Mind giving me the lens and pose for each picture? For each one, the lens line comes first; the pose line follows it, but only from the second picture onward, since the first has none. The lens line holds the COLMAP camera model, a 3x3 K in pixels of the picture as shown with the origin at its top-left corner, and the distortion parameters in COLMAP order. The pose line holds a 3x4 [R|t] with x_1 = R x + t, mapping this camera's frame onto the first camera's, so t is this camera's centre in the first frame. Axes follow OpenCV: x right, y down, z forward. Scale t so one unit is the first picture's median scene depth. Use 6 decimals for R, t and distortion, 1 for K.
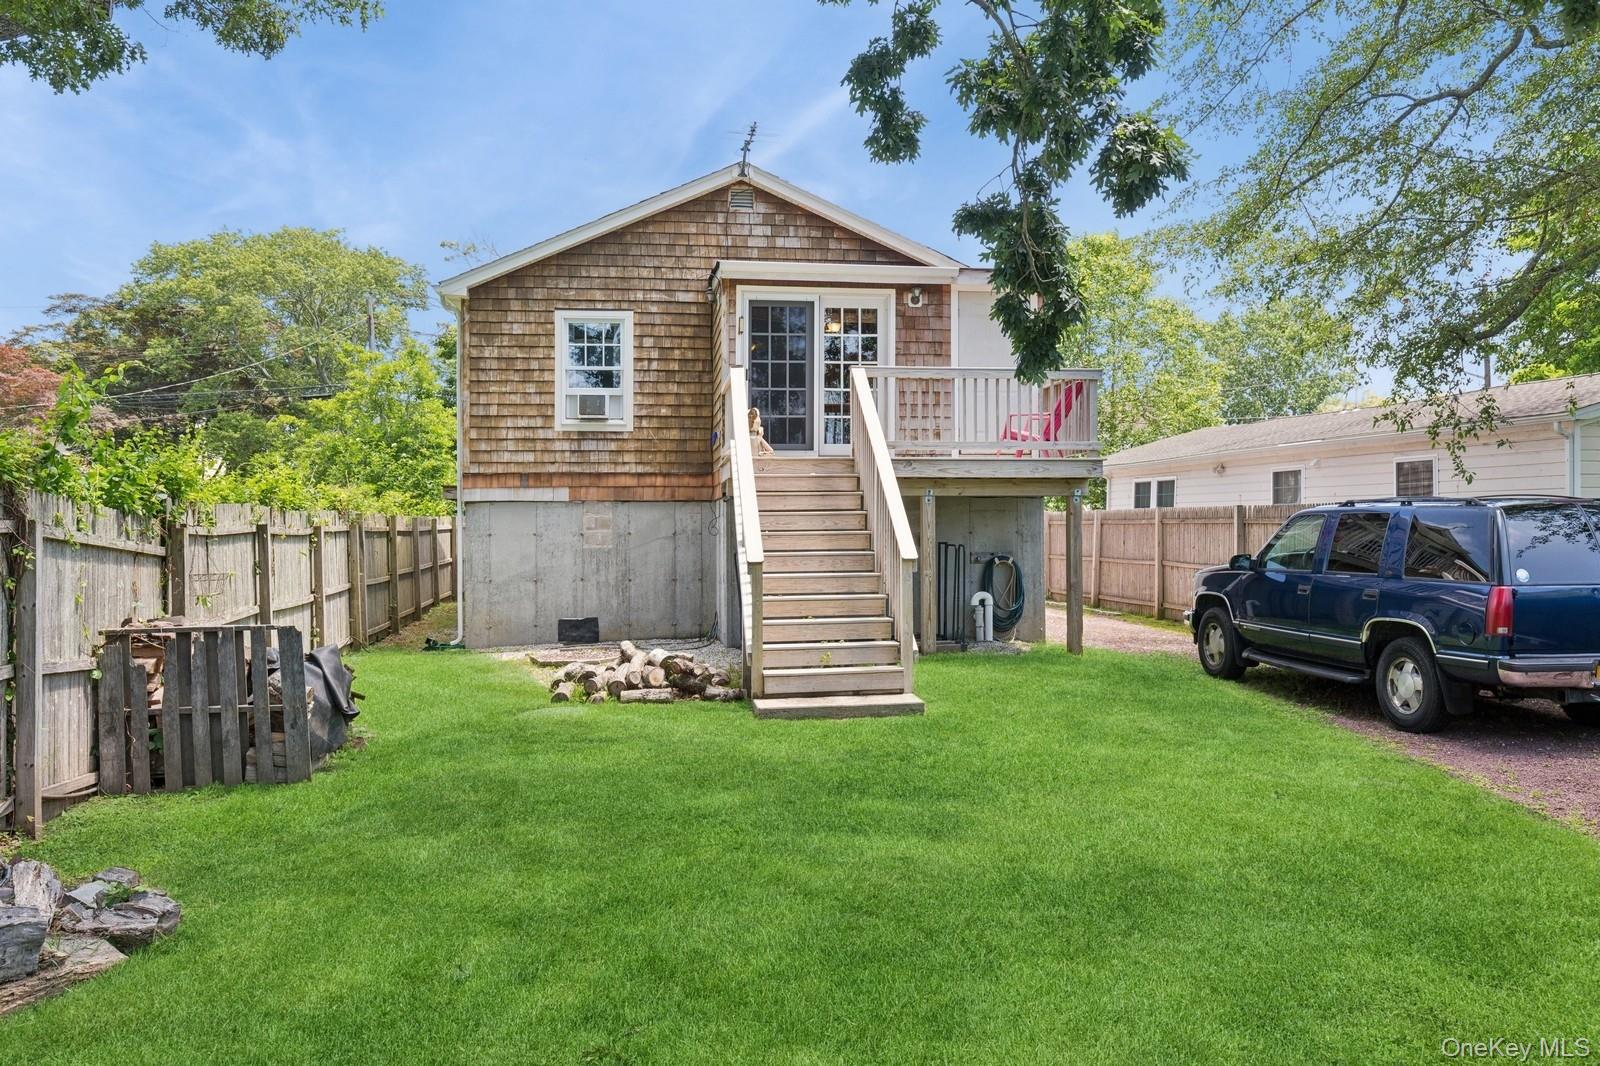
lens RADIAL K [[1176.9, 0, 798.3], [0, 1176.9, 503.1], [0, 0, 1]] dist [0.030422, 0.007063]
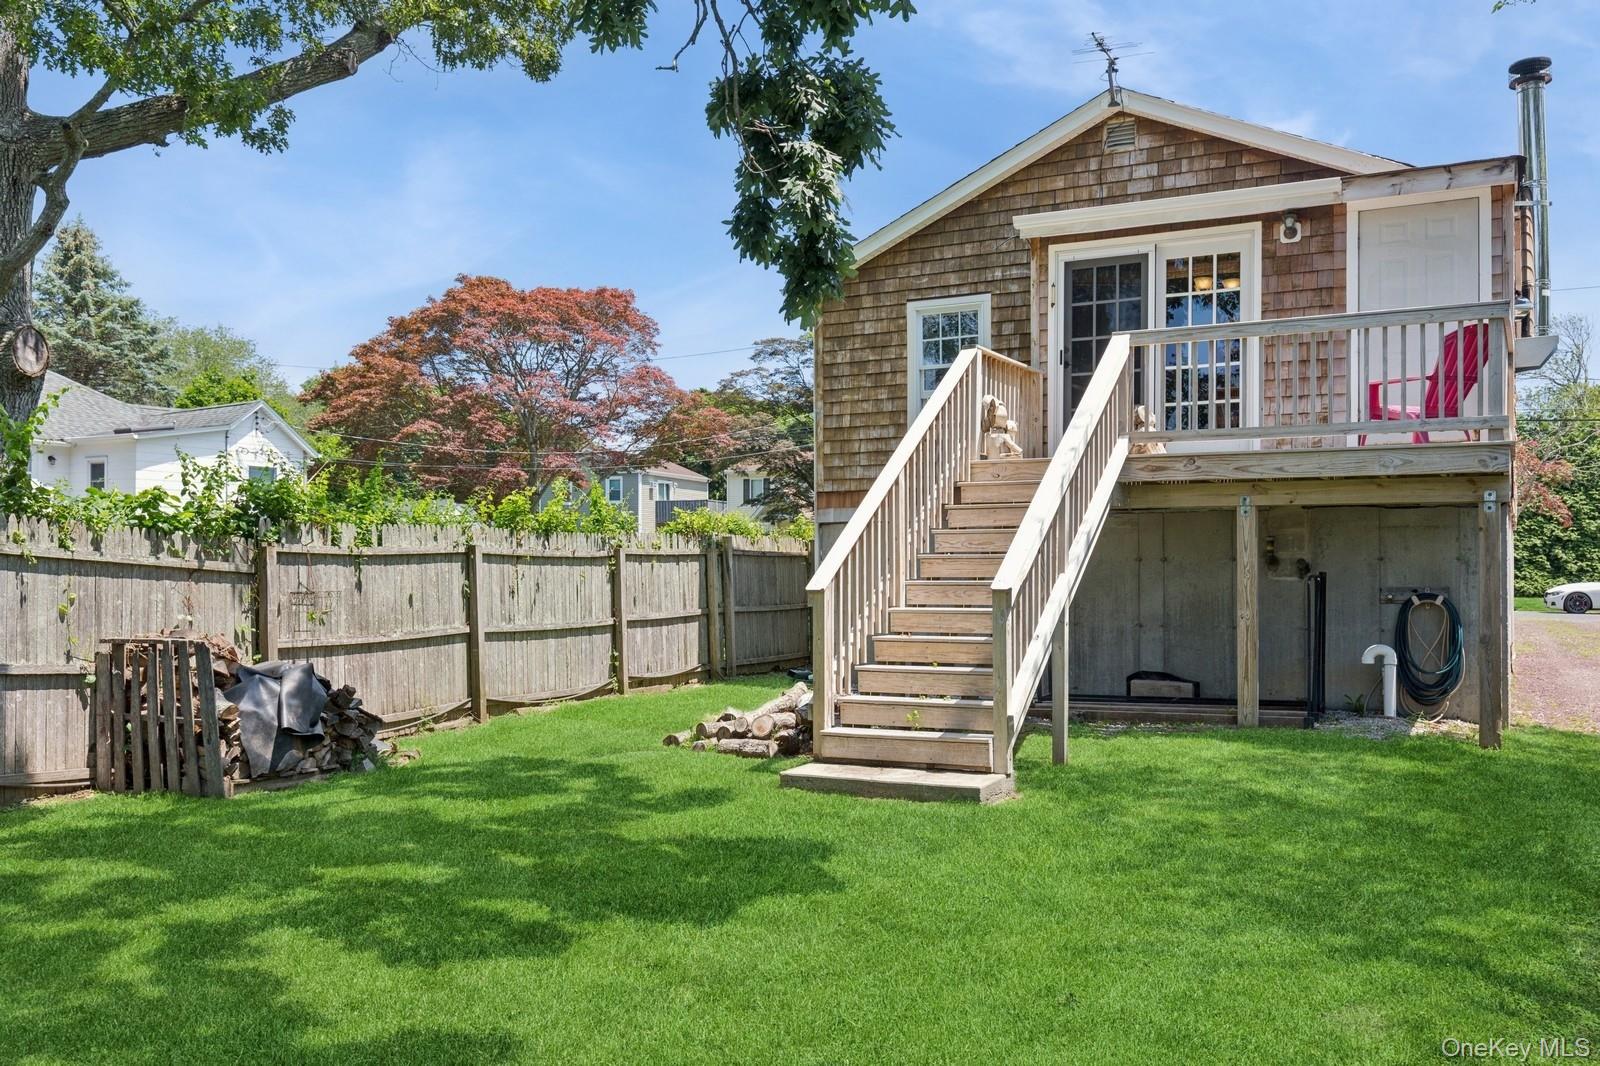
lens RADIAL K [[1296.9, 0, 796.3], [0, 1296.9, 540.2], [0, 0, 1]] dist [0.016847, -0.000861]
pose [[0.826934, -0.004494, -0.562281, 0.265589], [0.008400, 0.999955, 0.004361, 0.007275], [0.562236, -0.008330, 0.826935, 0.160666]]
